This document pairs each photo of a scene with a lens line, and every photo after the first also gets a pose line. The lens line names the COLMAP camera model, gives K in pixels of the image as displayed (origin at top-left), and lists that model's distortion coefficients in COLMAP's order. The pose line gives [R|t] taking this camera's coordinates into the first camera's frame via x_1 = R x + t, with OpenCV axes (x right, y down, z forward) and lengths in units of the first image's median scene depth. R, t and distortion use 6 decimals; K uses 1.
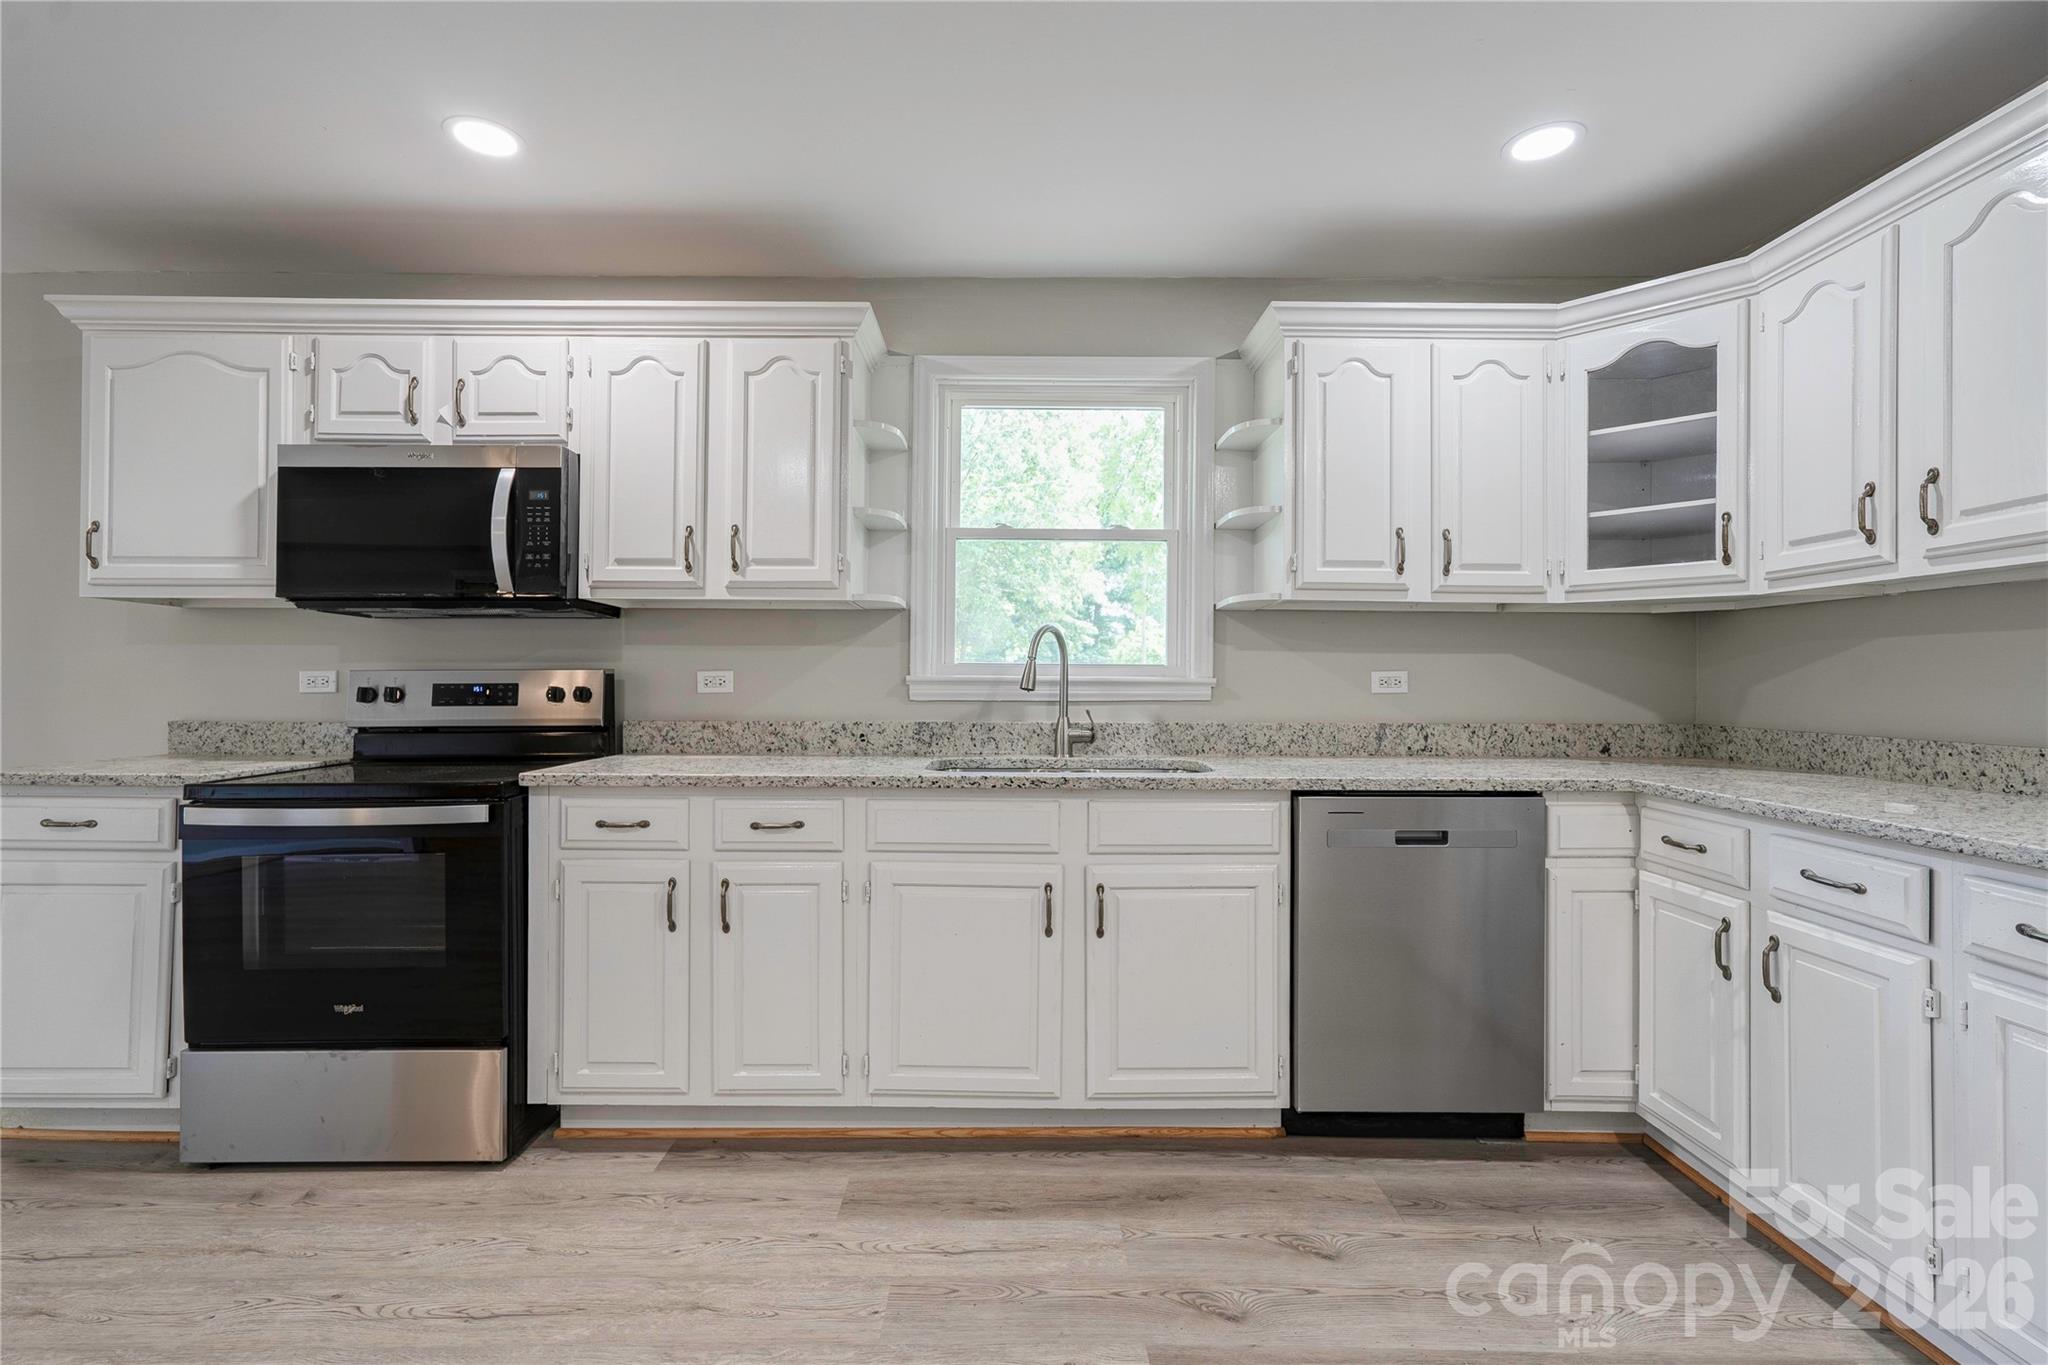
lens RADIAL K [[941.8, 0, 1018.4], [0, 941.8, 678.2], [0, 0, 1]] dist [-0.002616, 0.013135]
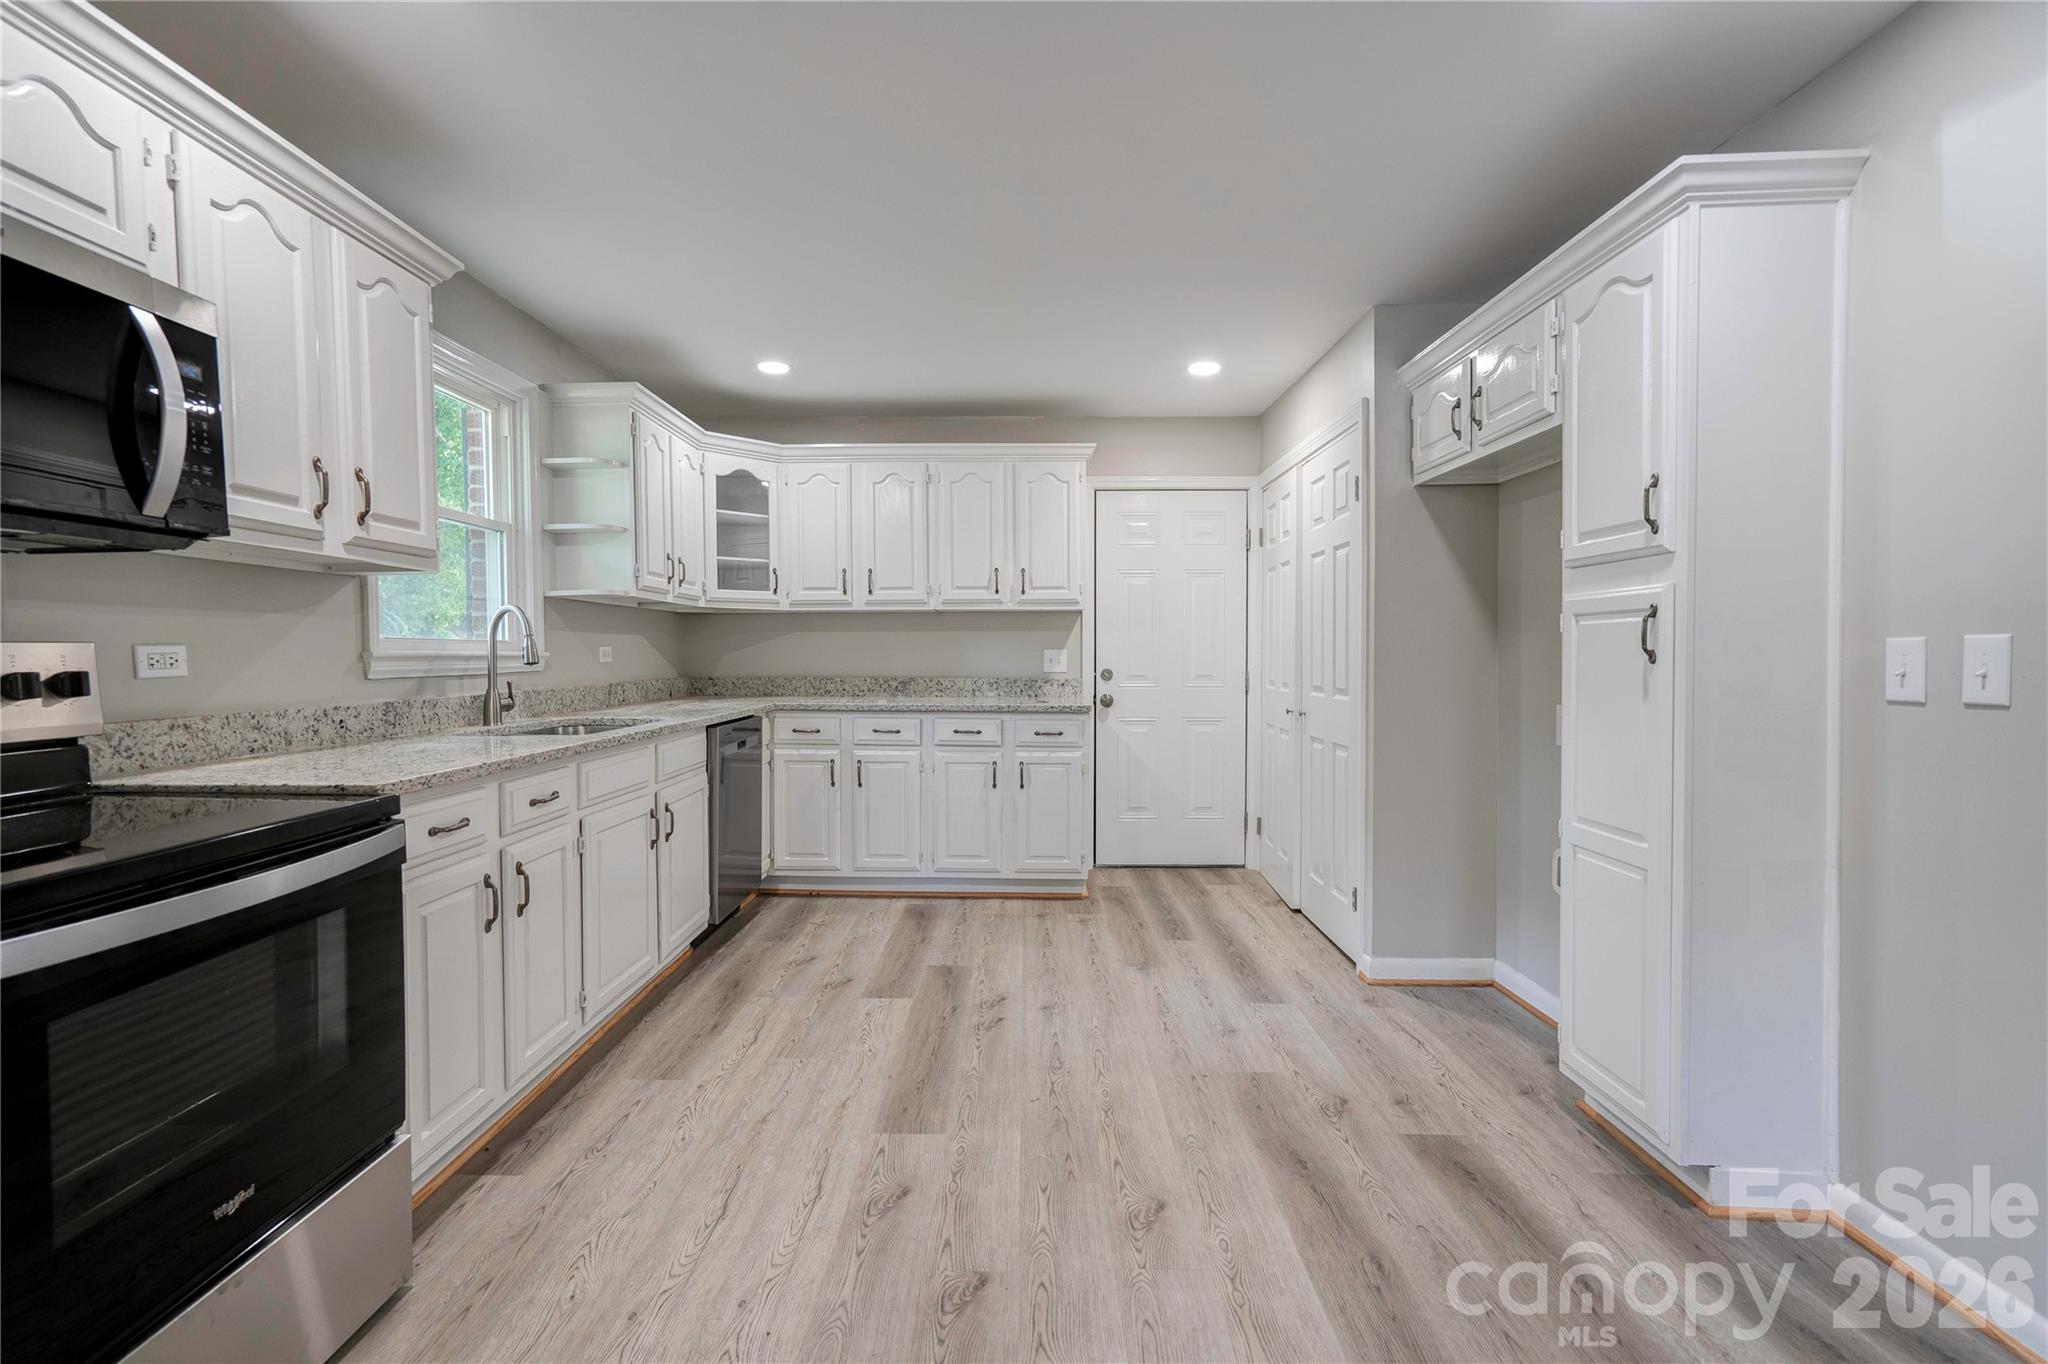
lens RADIAL K [[936.3, 0, 1018.4], [0, 936.3, 678.0], [0, 0, 1]] dist [-0.000923, 0.010132]
pose [[0.008229, -0.032966, 0.999423, -1.205148], [-0.000545, 0.999456, 0.032971, -0.008057], [-0.999966, -0.000817, 0.008207, 0.453096]]
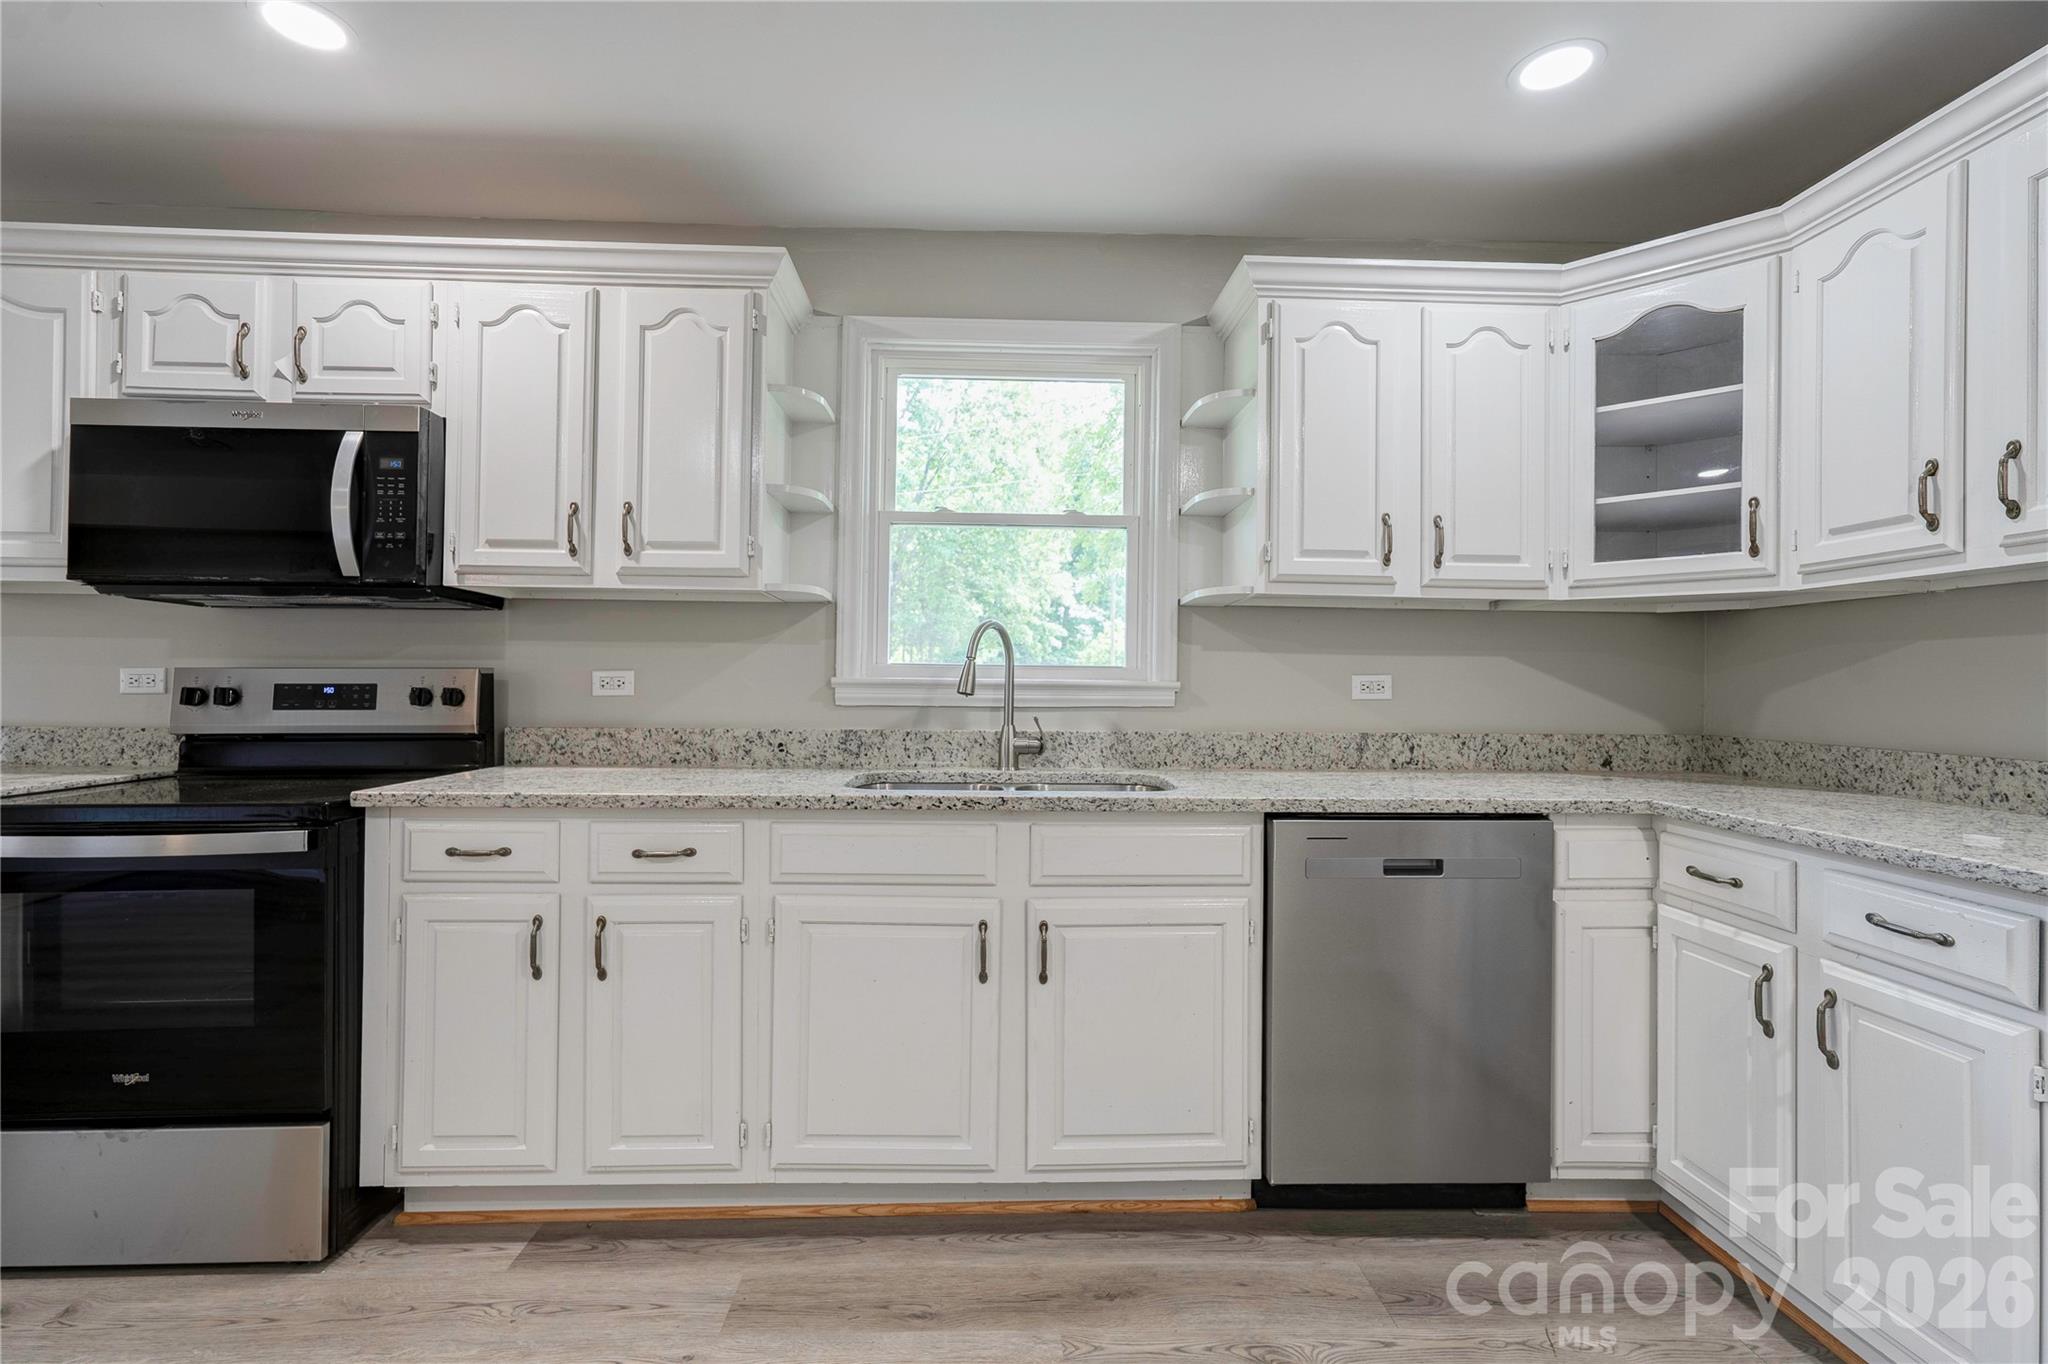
lens RADIAL K [[936.3, 0, 1018.4], [0, 936.3, 678.0], [0, 0, 1]] dist [-0.000923, 0.010132]
pose [[0.999486, 0.005186, 0.031640, 0.033874], [-0.005127, 0.999985, -0.001967, -0.001297], [-0.031650, 0.001803, 0.999497, 0.139670]]
